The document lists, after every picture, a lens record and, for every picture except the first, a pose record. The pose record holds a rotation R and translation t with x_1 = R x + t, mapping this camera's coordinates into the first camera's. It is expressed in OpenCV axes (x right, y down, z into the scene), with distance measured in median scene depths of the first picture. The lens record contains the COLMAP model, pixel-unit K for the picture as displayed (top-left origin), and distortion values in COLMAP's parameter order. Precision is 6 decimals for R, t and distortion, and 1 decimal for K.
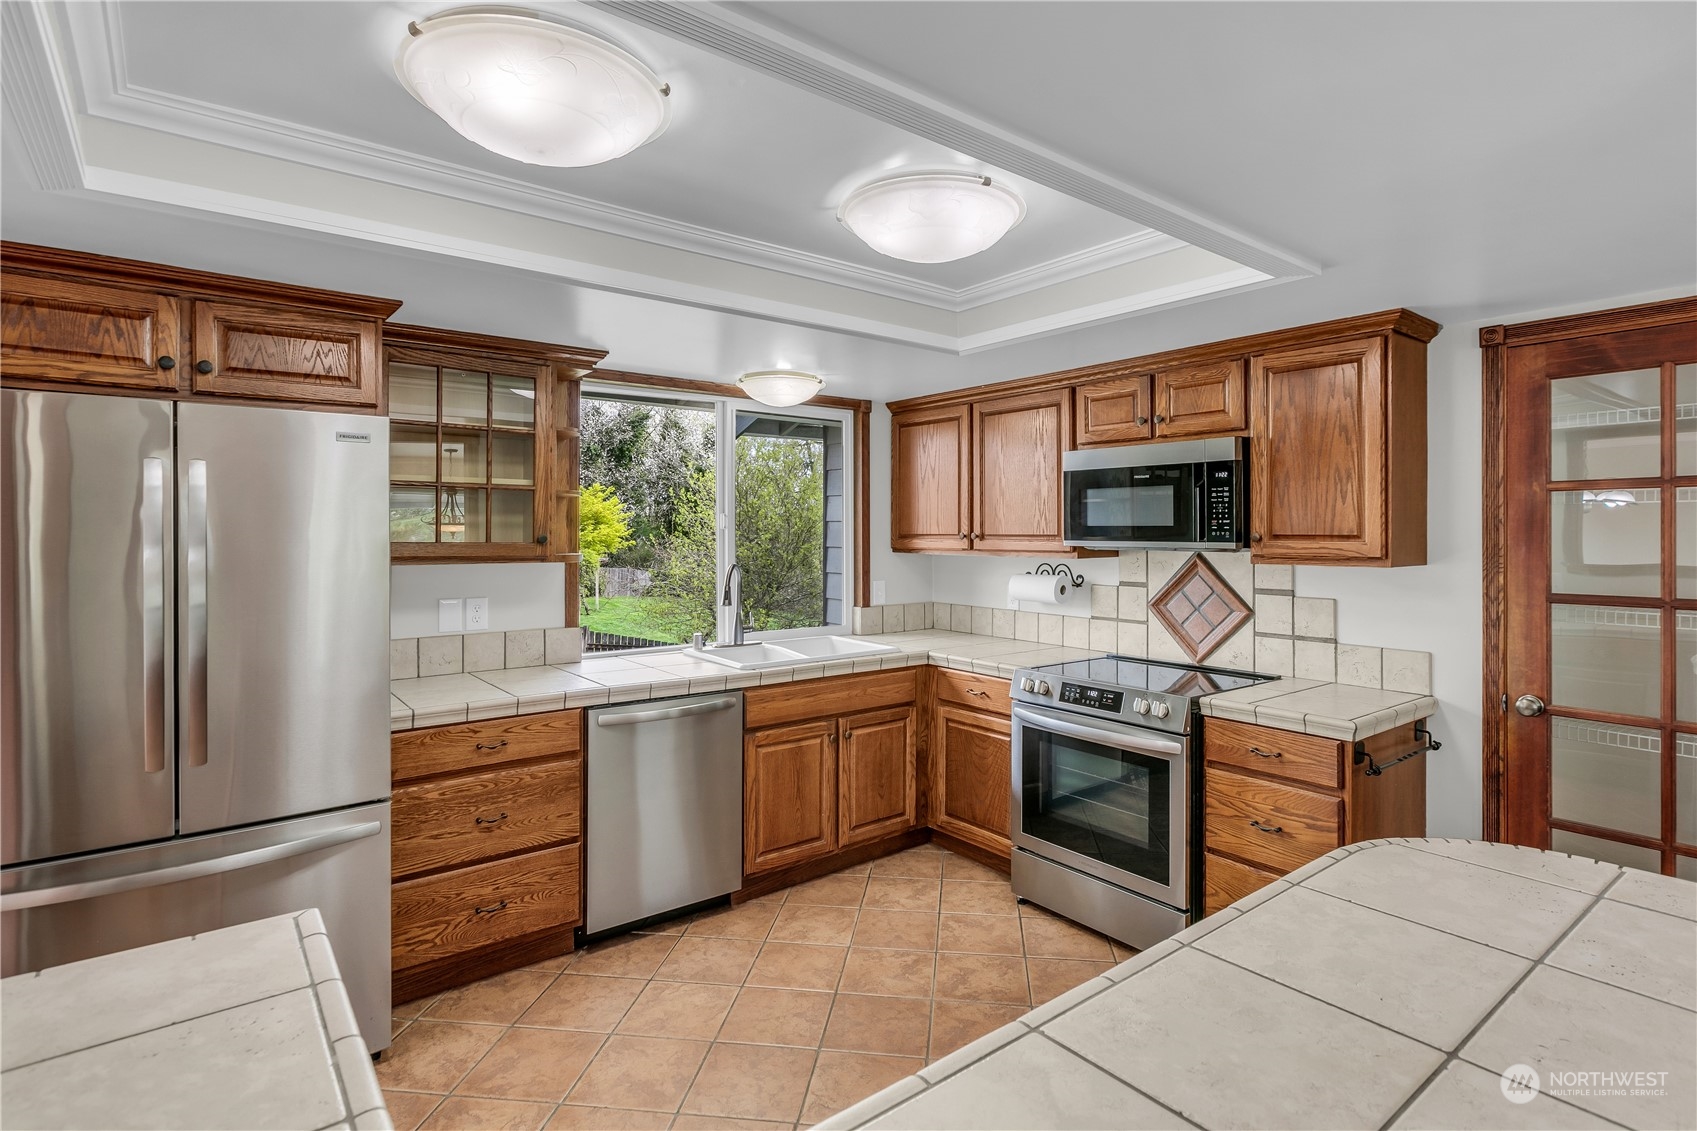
lens RADIAL K [[853.1, 0, 869.6], [0, 853.1, 529.3], [0, 0, 1]] dist [-0.002151, 0.001132]
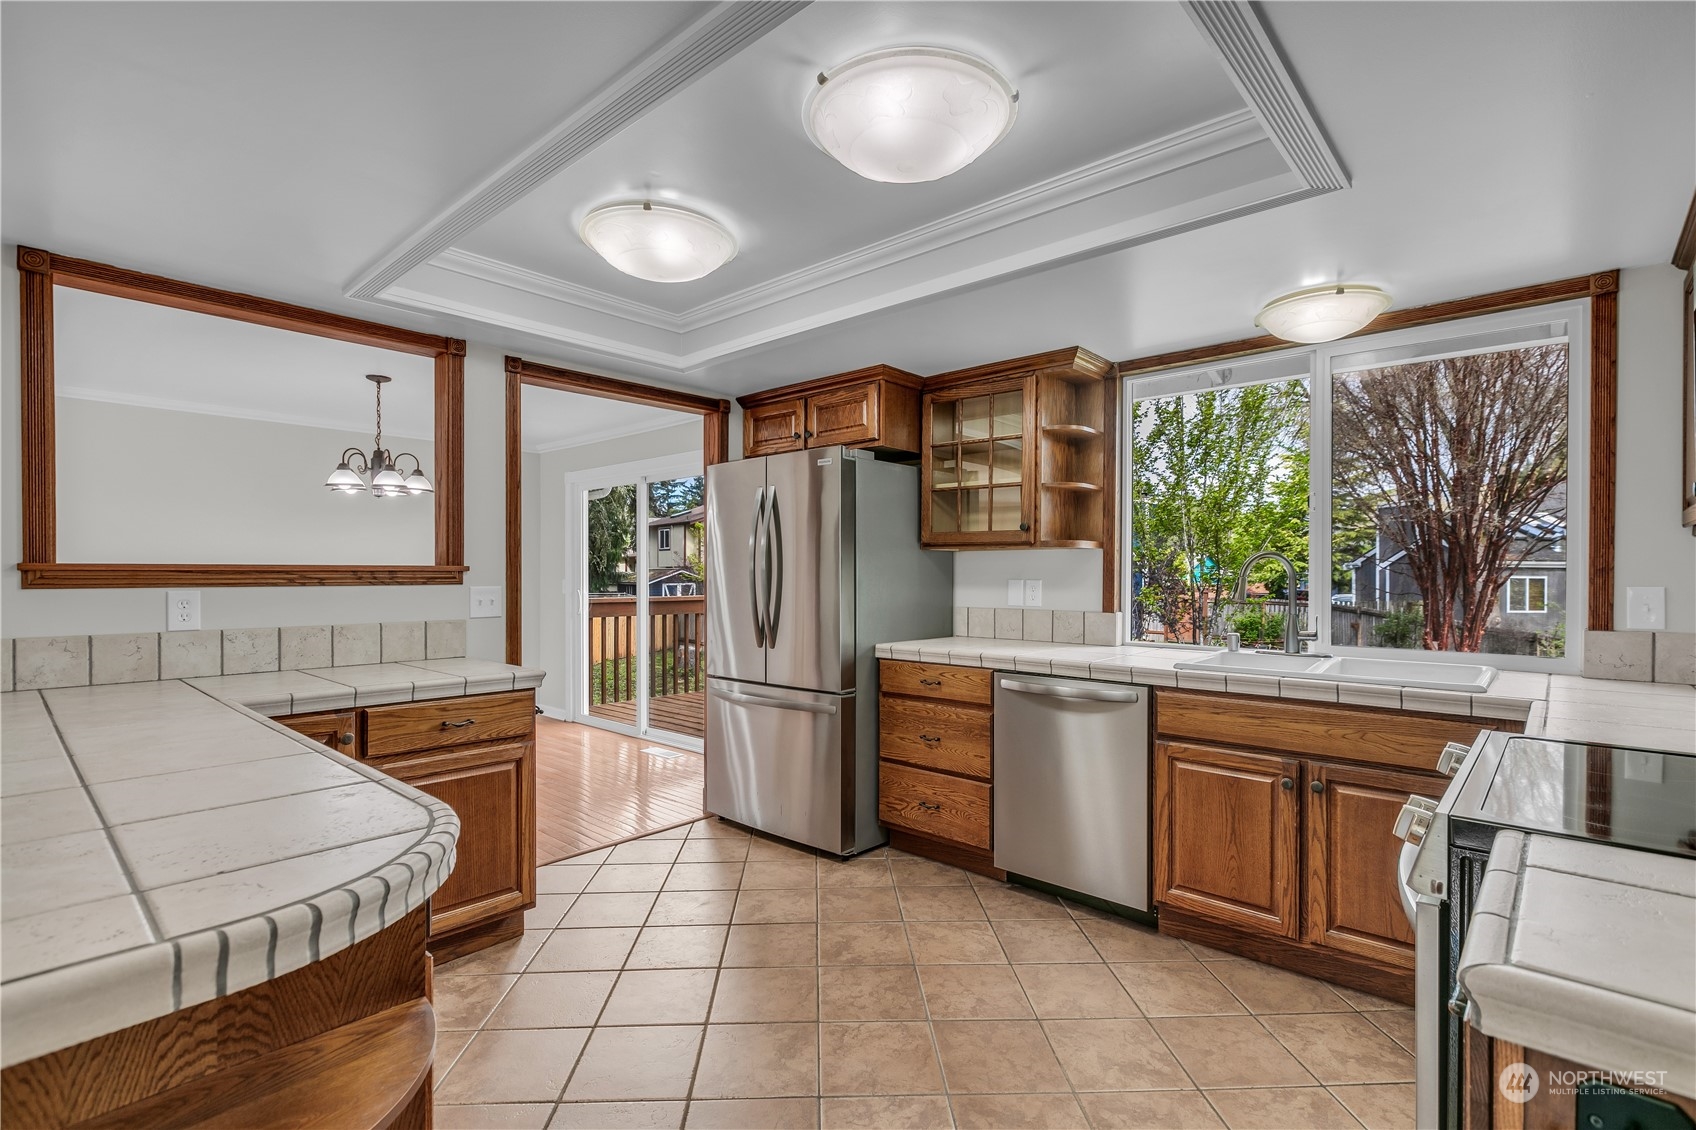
lens RADIAL K [[775.6, 0, 839.8], [0, 775.6, 568.6], [0, 0, 1]] dist [-0.003079, 0.000692]
pose [[0.165185, -0.001704, -0.986261, 0.621309], [0.001549, 0.999998, -0.001468, 0.069870], [0.986261, -0.001285, 0.165187, 0.581672]]
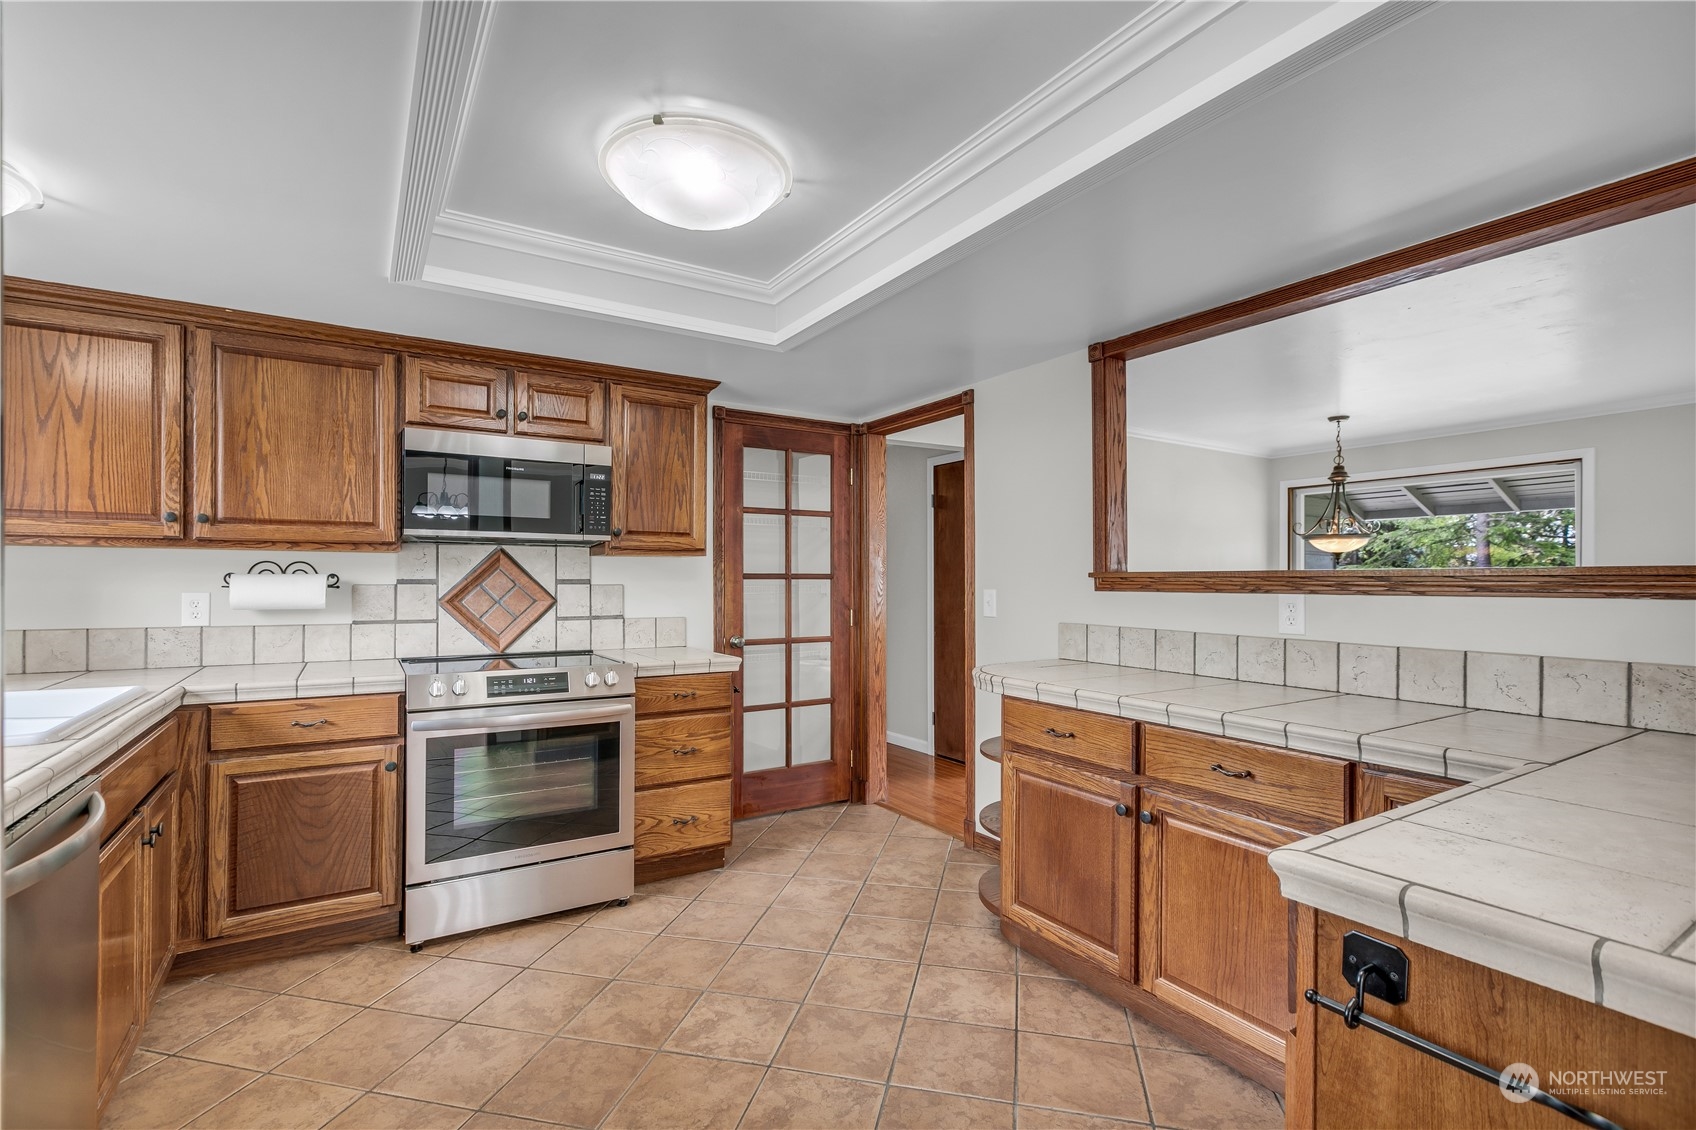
lens RADIAL K [[775.6, 0, 851.2], [0, 775.6, 575.9], [0, 0, 1]] dist [-0.003079, 0.000692]
pose [[0.104482, 0.007316, 0.994500, -0.589969], [-0.003154, 0.999970, -0.007025, 0.075858], [-0.994522, -0.002403, 0.104502, 0.531937]]
